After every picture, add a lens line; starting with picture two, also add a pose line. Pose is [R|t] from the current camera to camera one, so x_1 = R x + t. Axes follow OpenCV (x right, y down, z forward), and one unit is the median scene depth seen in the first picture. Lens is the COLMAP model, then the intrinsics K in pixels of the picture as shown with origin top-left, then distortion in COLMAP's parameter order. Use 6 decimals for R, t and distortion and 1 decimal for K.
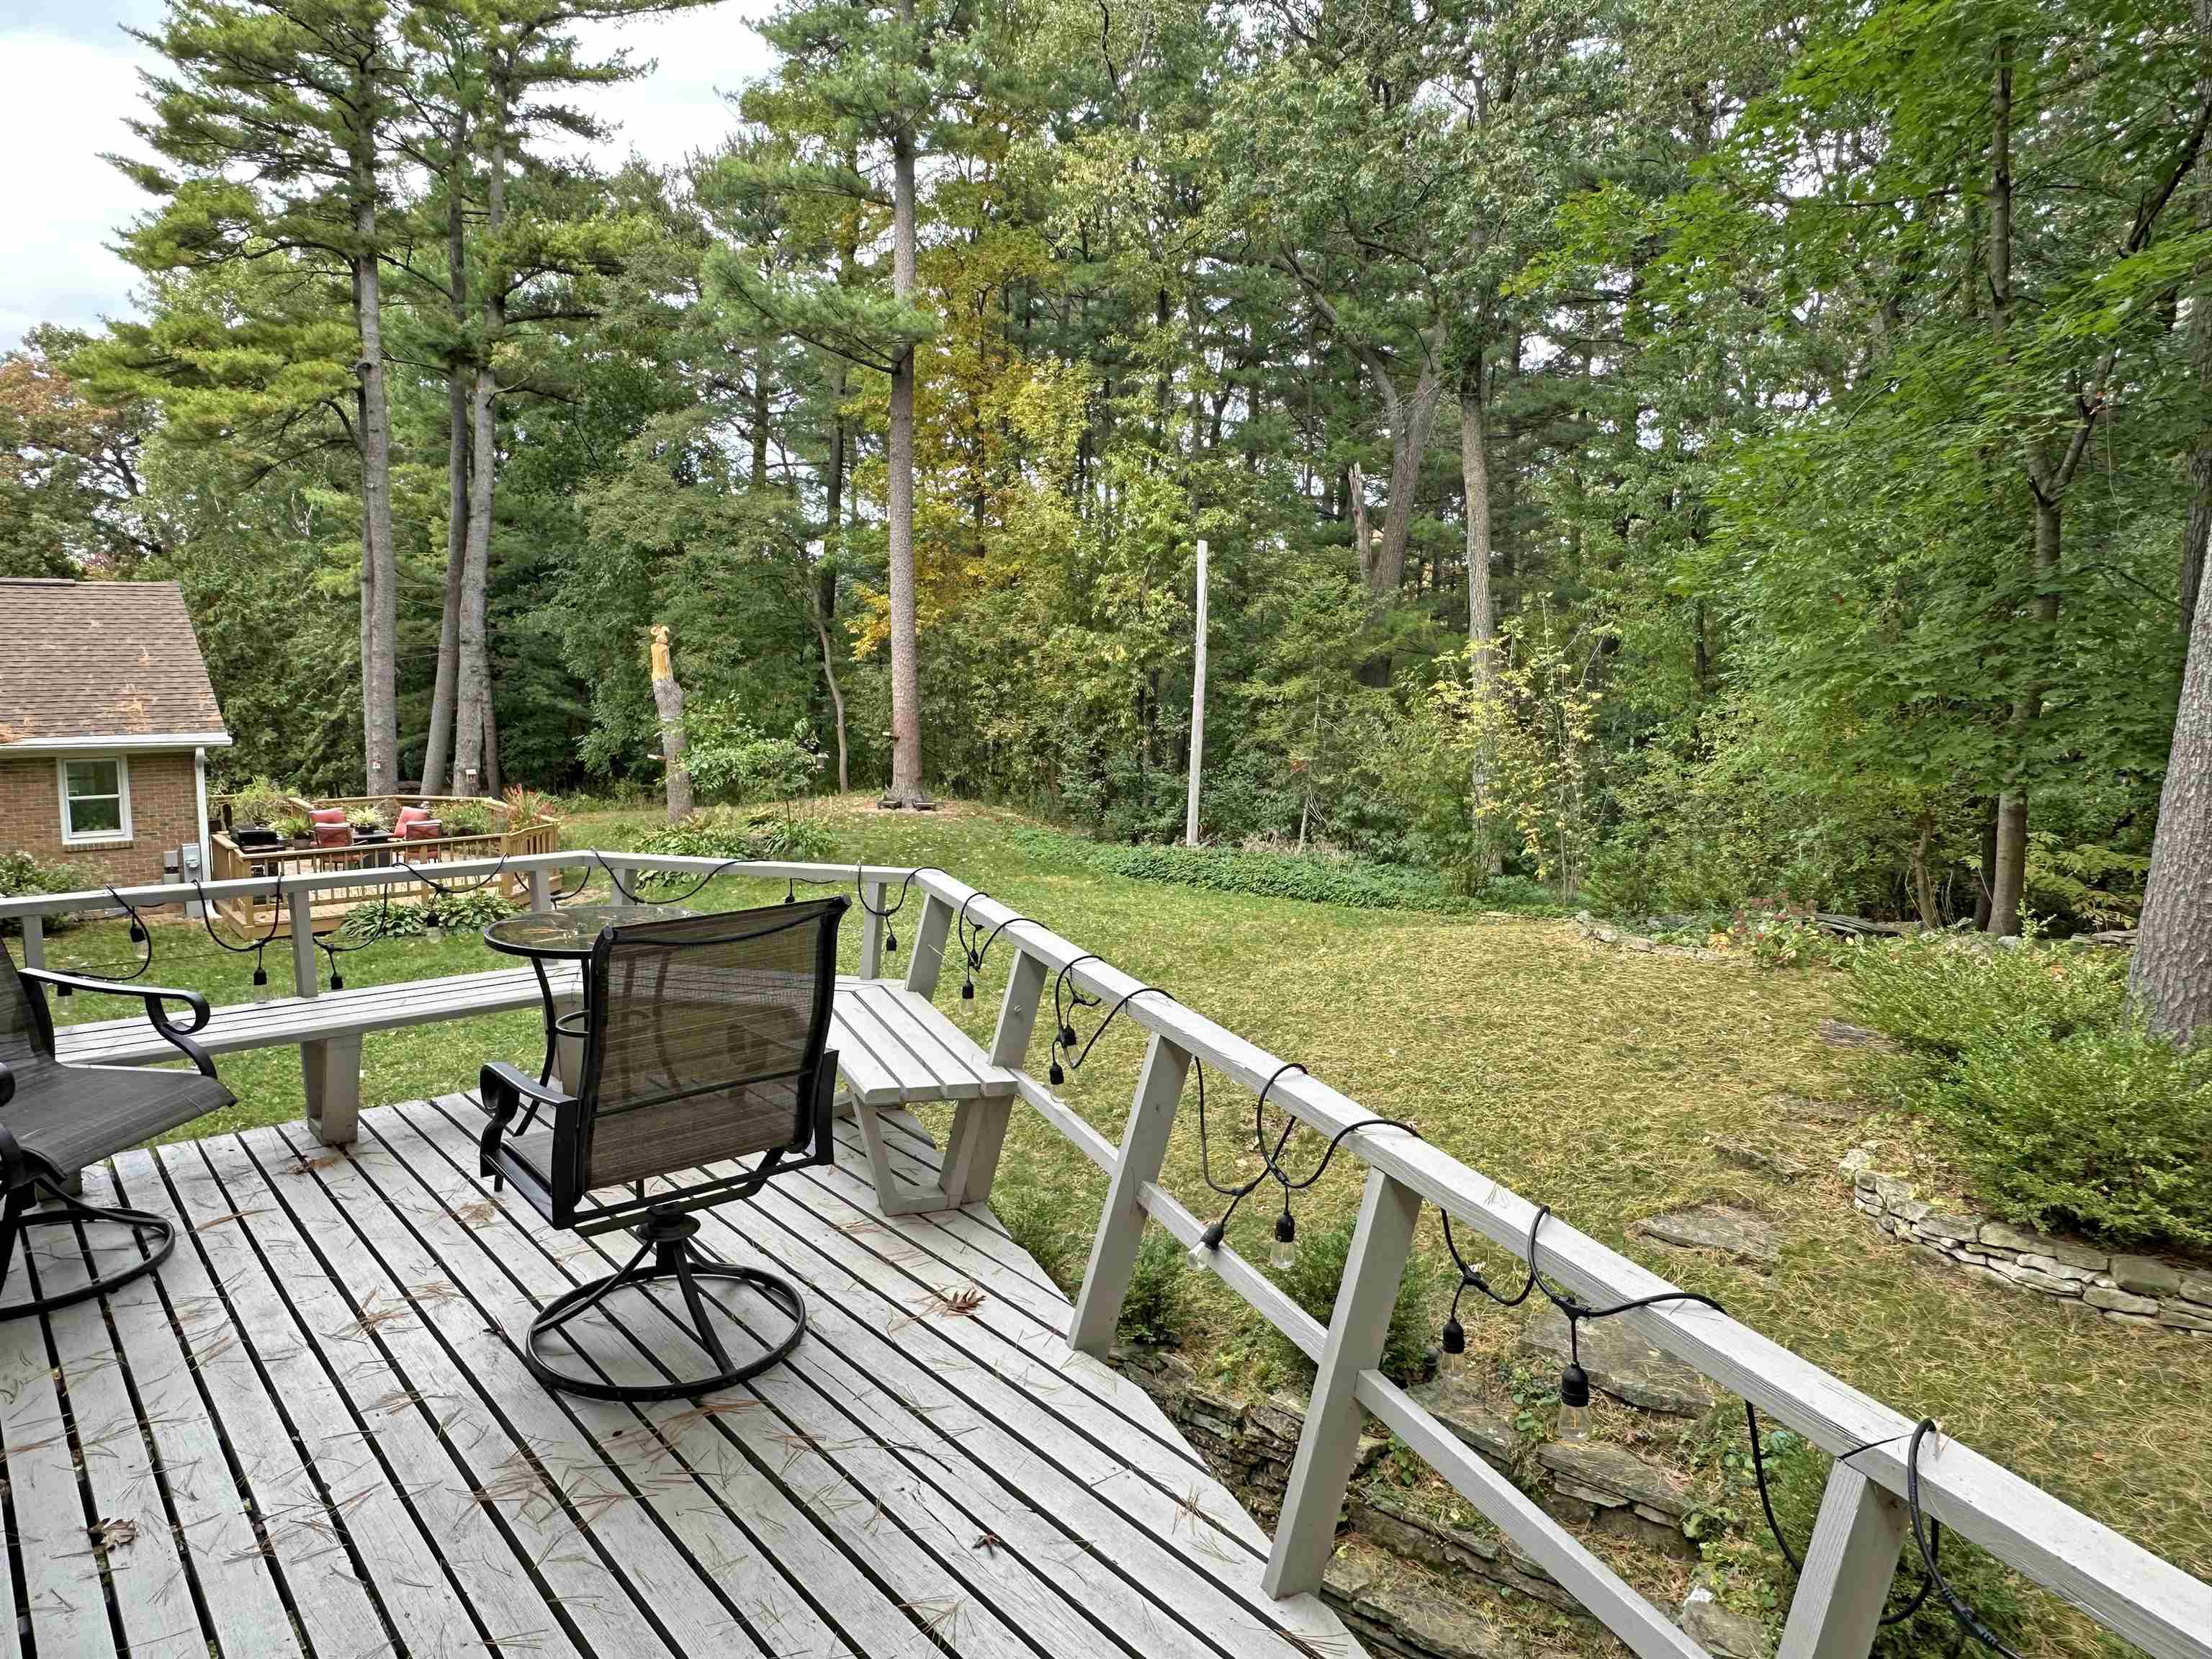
lens RADIAL K [[1414.2, 0, 1105.0], [0, 1414.2, 839.0], [0, 0, 1]] dist [-0.003294, 0.007218]
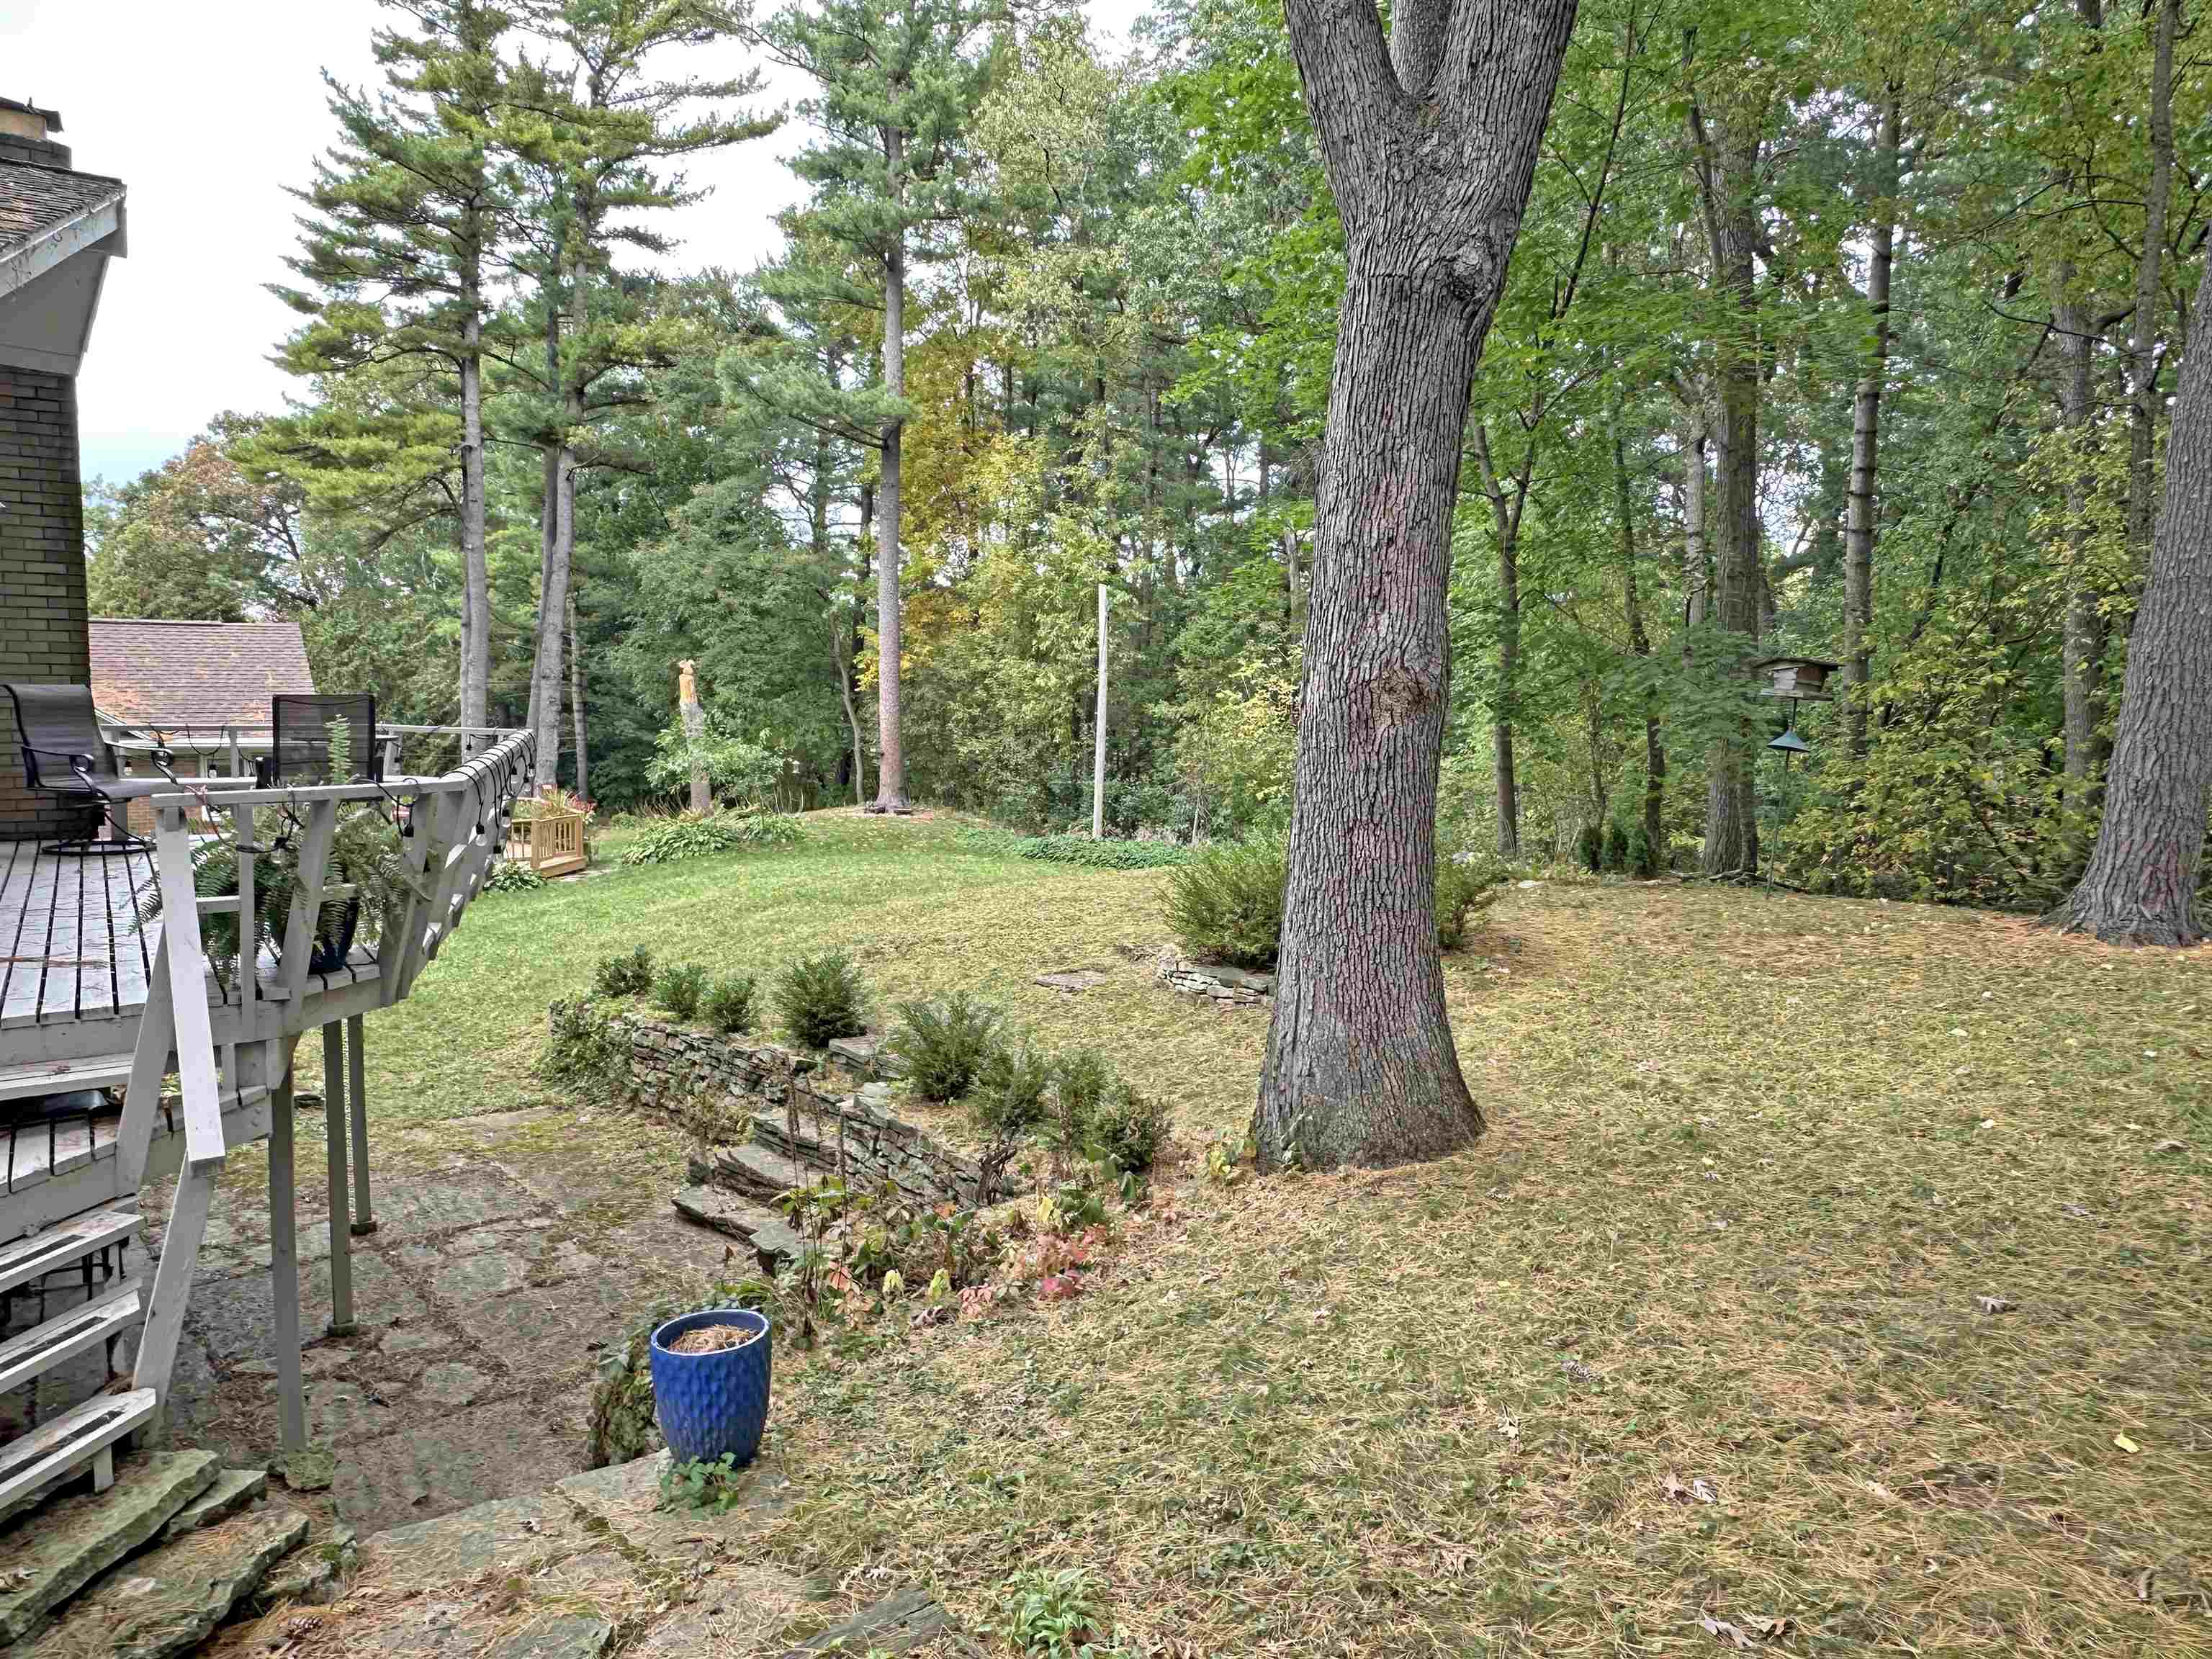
lens RADIAL K [[1414.2, 0, 1105.0], [0, 1414.2, 839.0], [0, 0, 1]] dist [-0.003294, 0.007218]
pose [[0.996138, 0.007738, -0.087457, 0.125999], [-0.010824, 0.999333, -0.034866, 0.034305], [0.087129, 0.035678, 0.995558, -0.138898]]
